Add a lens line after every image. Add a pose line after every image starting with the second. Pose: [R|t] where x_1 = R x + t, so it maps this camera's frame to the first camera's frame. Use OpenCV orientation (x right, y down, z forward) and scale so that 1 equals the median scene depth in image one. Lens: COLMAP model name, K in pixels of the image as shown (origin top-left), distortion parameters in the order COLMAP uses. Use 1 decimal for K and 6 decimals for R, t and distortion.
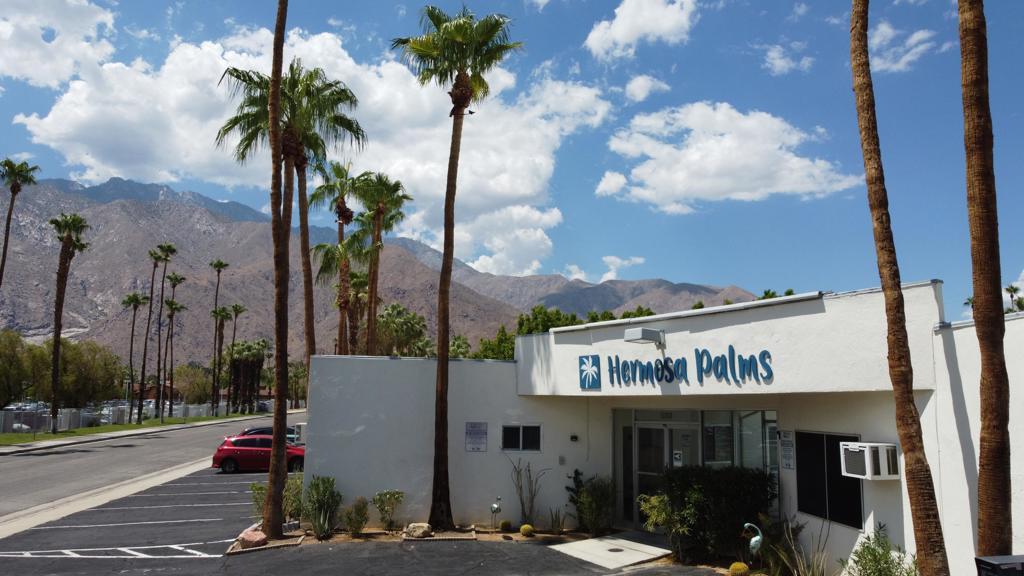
lens RADIAL K [[764.3, 0, 513.9], [0, 764.3, 292.4], [0, 0, 1]] dist [-0.003321, -0.004690]
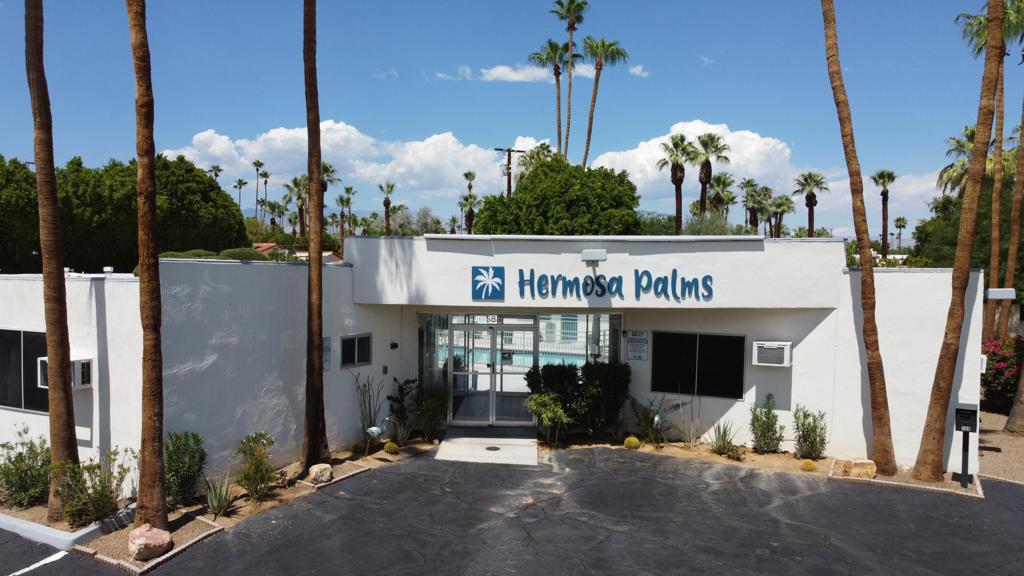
lens RADIAL K [[764.3, 0, 511.4], [0, 764.3, 288.2], [0, 0, 1]] dist [-0.003321, -0.004690]
pose [[0.574319, -0.025919, 0.818221, -0.798834], [-0.122569, 0.985509, 0.117251, -0.011660], [-0.809403, -0.167628, 0.562820, 0.466290]]
